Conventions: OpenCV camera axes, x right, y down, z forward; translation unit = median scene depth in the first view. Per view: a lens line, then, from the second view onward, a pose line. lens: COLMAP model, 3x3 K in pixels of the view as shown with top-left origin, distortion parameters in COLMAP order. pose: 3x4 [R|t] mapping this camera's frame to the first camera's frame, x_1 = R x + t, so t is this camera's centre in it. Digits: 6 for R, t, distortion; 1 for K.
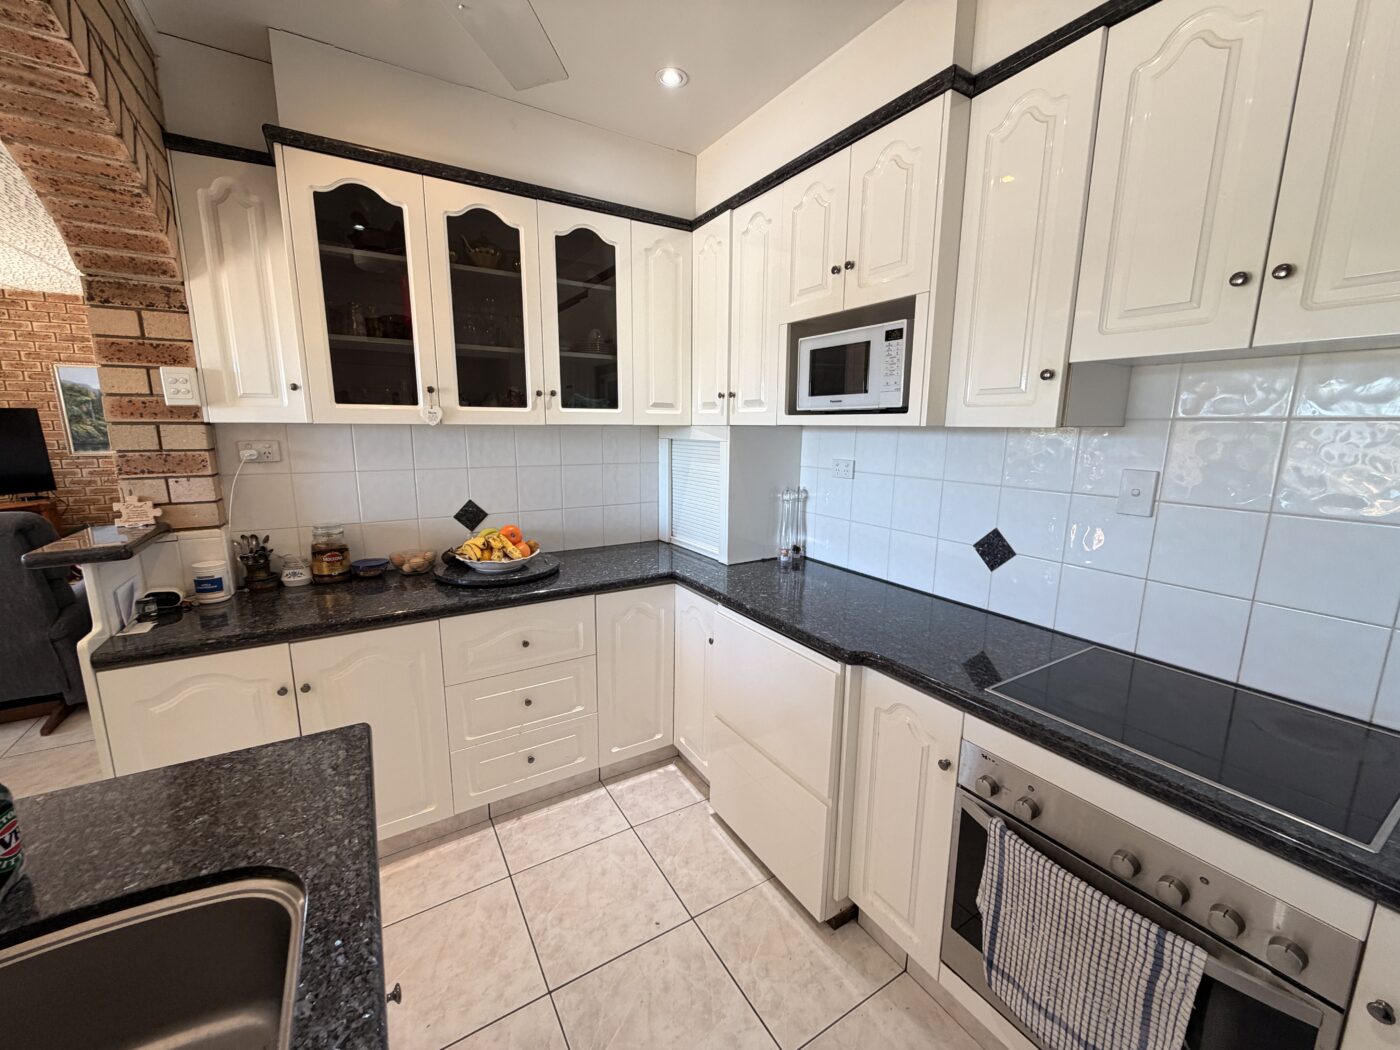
lens RADIAL K [[556.1, 0, 700.2], [0, 556.1, 524.2], [0, 0, 1]] dist [0.000521, -0.000339]
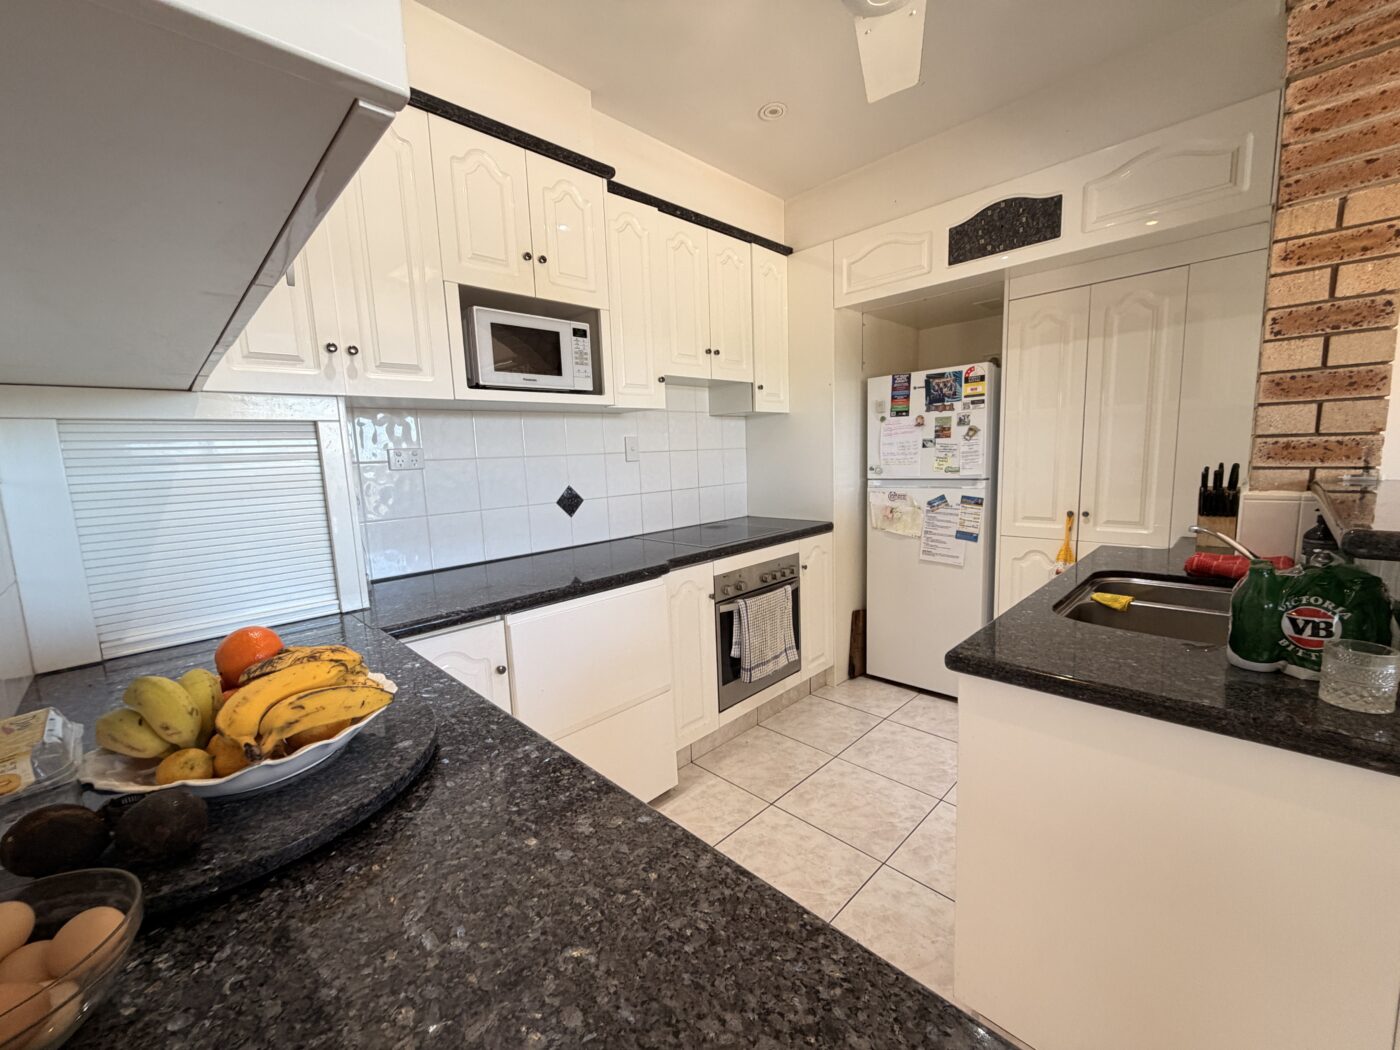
lens RADIAL K [[556.1, 0, 695.5], [0, 556.1, 525.5], [0, 0, 1]] dist [0.000521, -0.000339]
pose [[-0.227534, -0.127121, 0.965437, -0.866998], [0.208516, 0.962085, 0.175823, -0.073437], [-0.951183, 0.241315, -0.192401, 0.952933]]
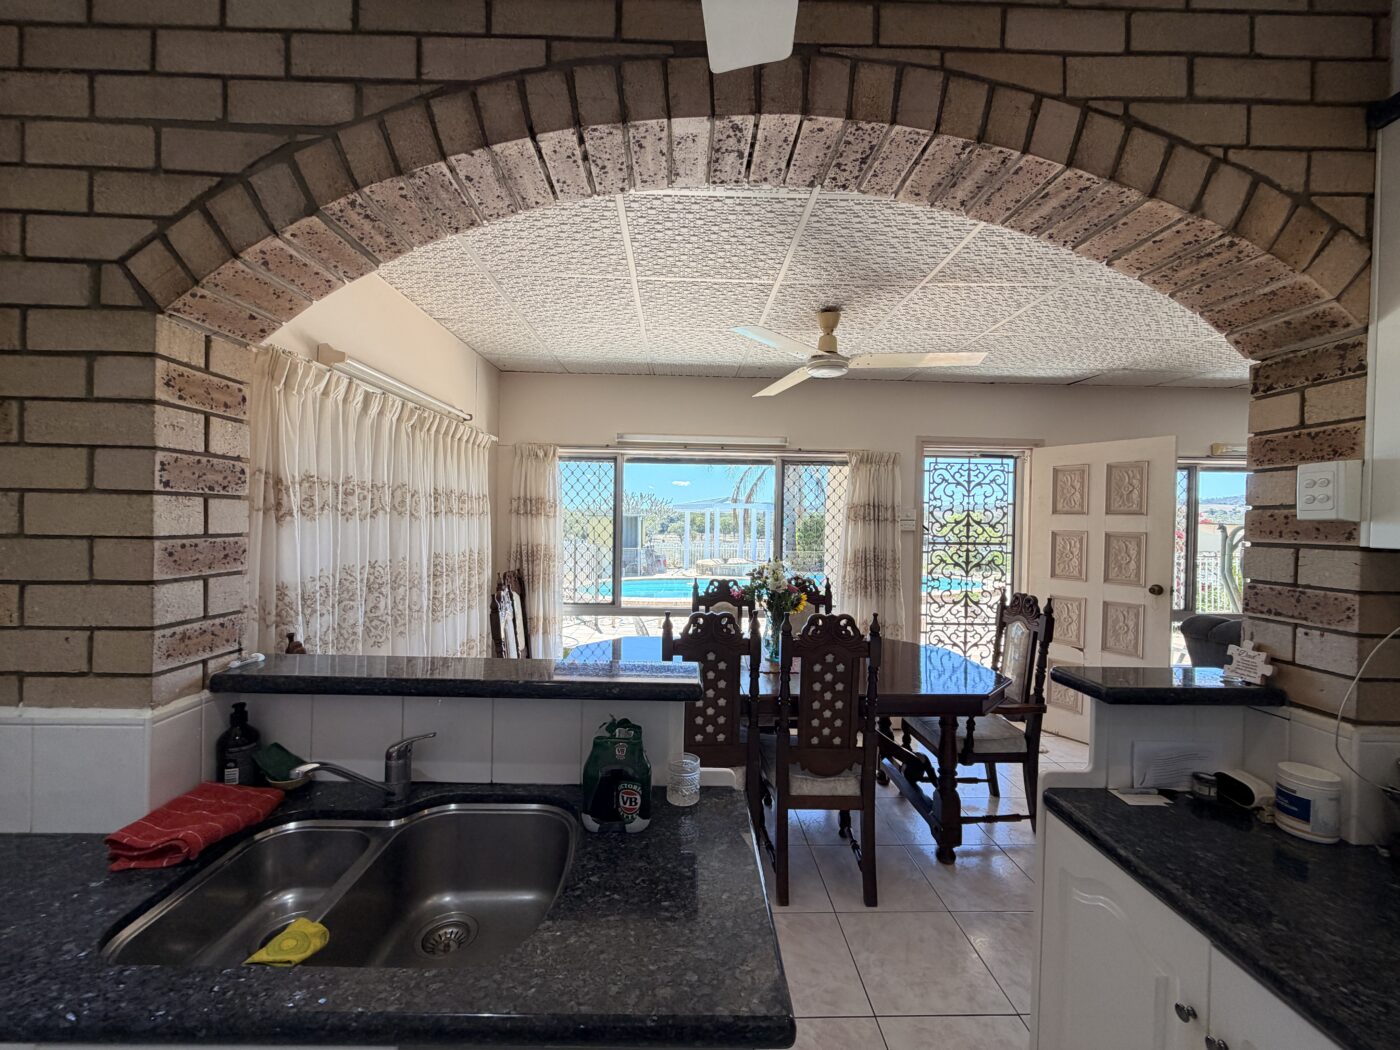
lens RADIAL K [[556.1, 0, 695.5], [0, 556.1, 524.6], [0, 0, 1]] dist [0.000521, -0.000339]
pose [[-0.500973, -0.008557, -0.865420, -0.007247], [-0.177478, 0.979716, 0.093051, -0.134054], [0.847070, 0.200208, -0.492330, 0.676144]]
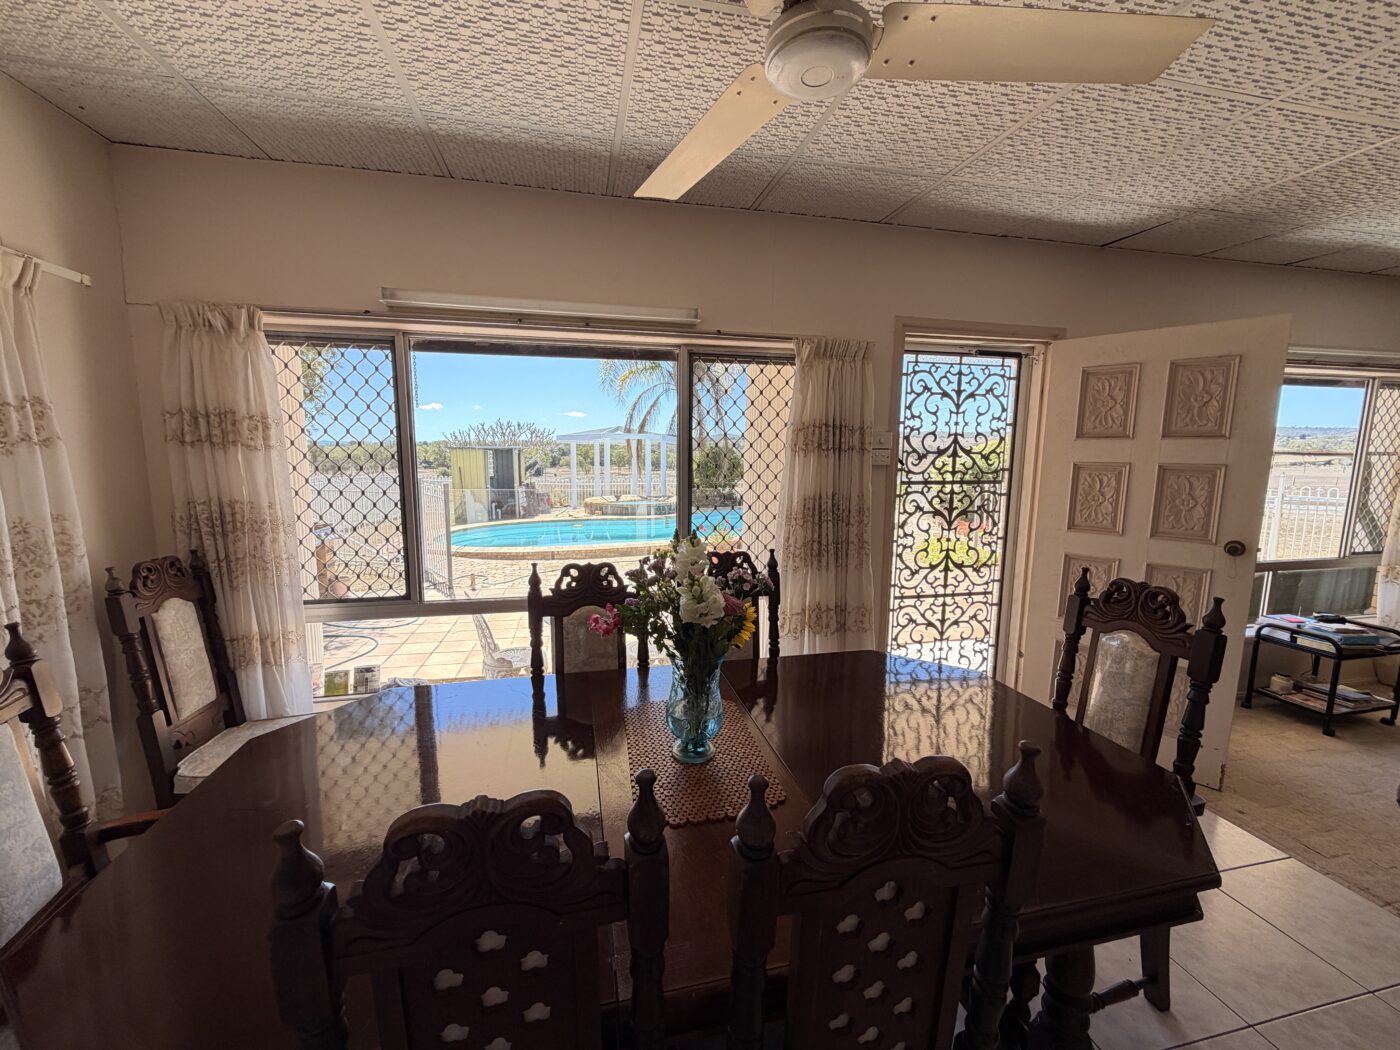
lens RADIAL K [[556.1, 0, 694.0], [0, 556.1, 526.1], [0, 0, 1]] dist [0.000521, -0.000339]
pose [[-0.333324, 0.112669, -0.936056, -0.816863], [-0.180699, 0.966794, 0.180715, -0.075053], [0.925334, 0.229381, -0.301896, 0.329455]]
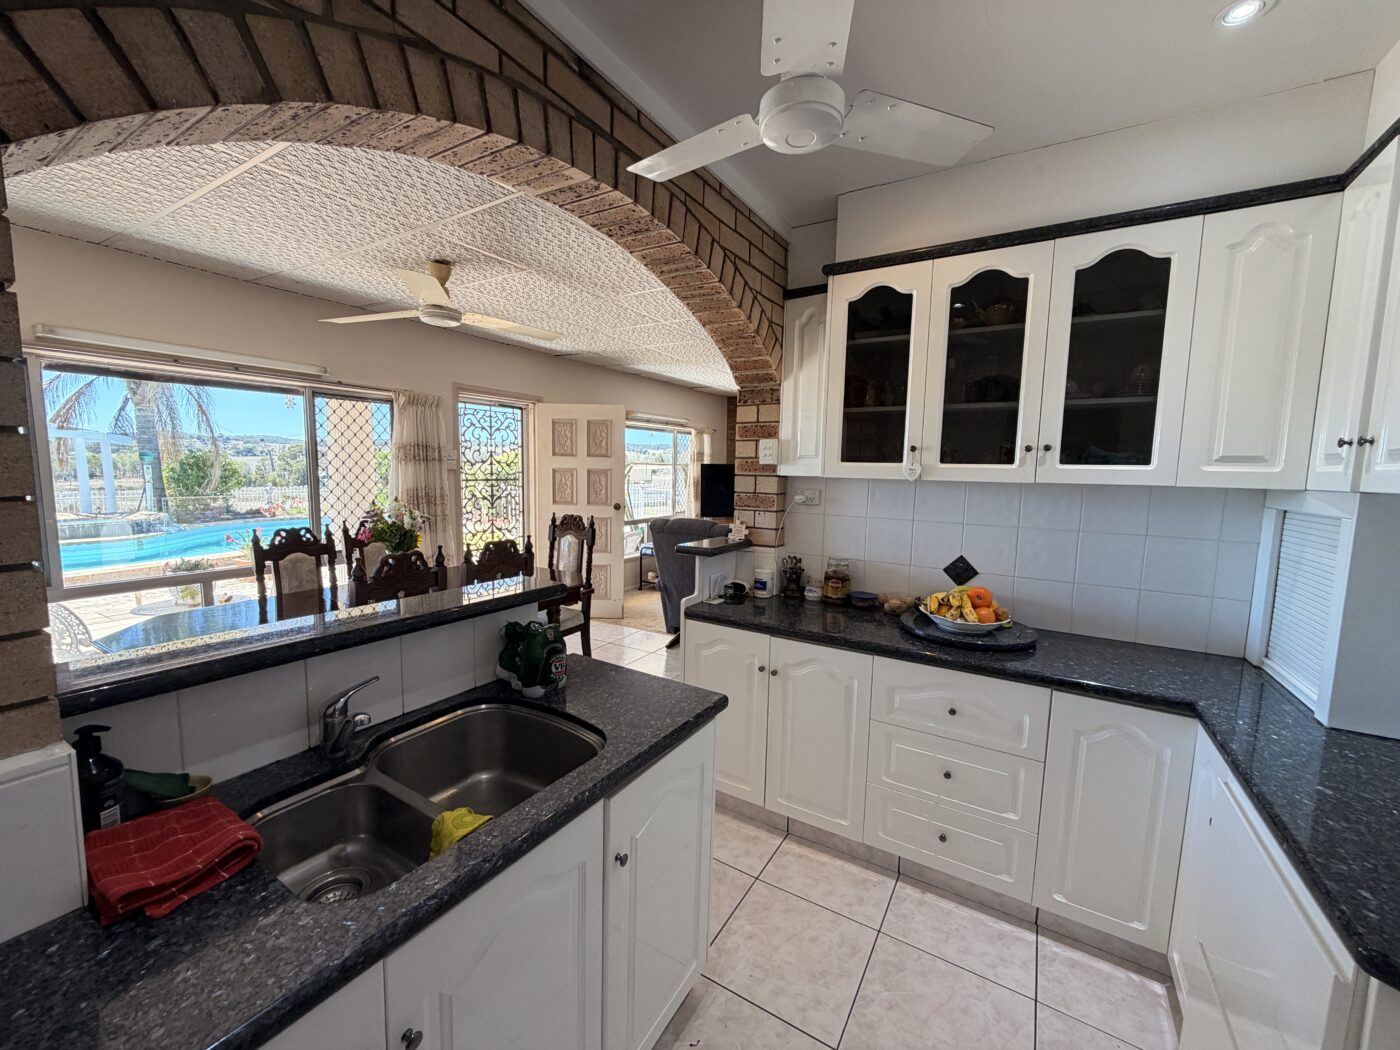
lens RADIAL K [[556.1, 0, 696.4], [0, 556.1, 524.6], [0, 0, 1]] dist [0.000521, -0.000339]
pose [[0.453915, 0.092549, -0.886225, 0.323727], [-0.175305, 0.984428, 0.013015, -0.036336], [0.873630, 0.149452, 0.463071, 0.150616]]
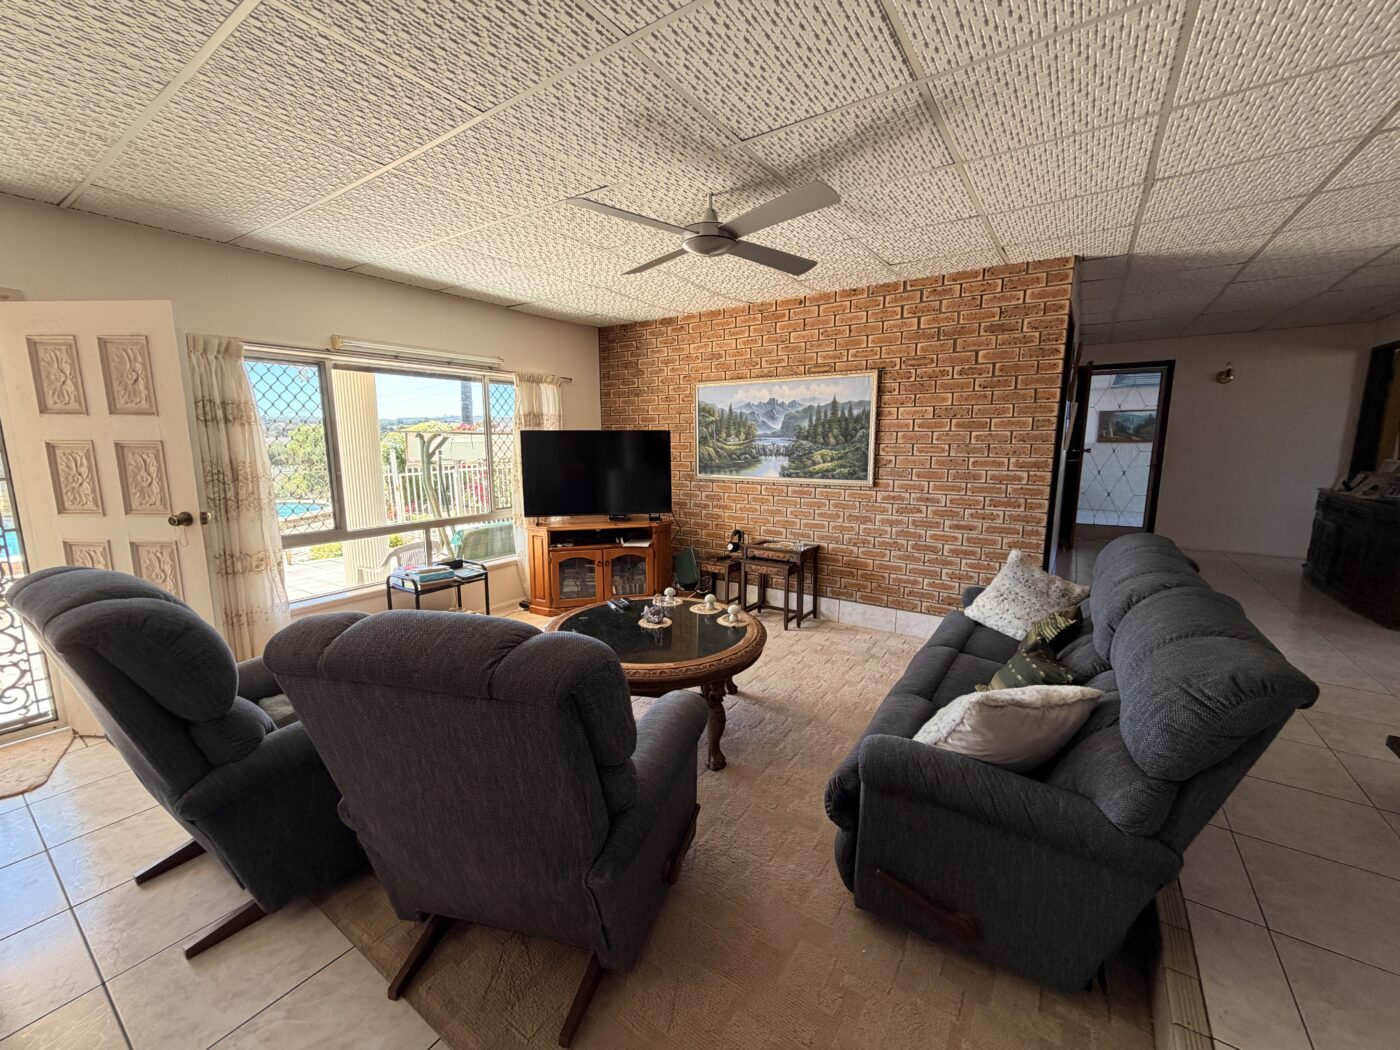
lens RADIAL K [[556.1, 0, 704.3], [0, 556.1, 525.7], [0, 0, 1]] dist [0.000521, -0.000339]
pose [[0.413737, 0.132336, -0.900727, -0.646737], [-0.162696, 0.984199, 0.069867, -0.312152], [0.895741, 0.117638, 0.428731, 1.694933]]
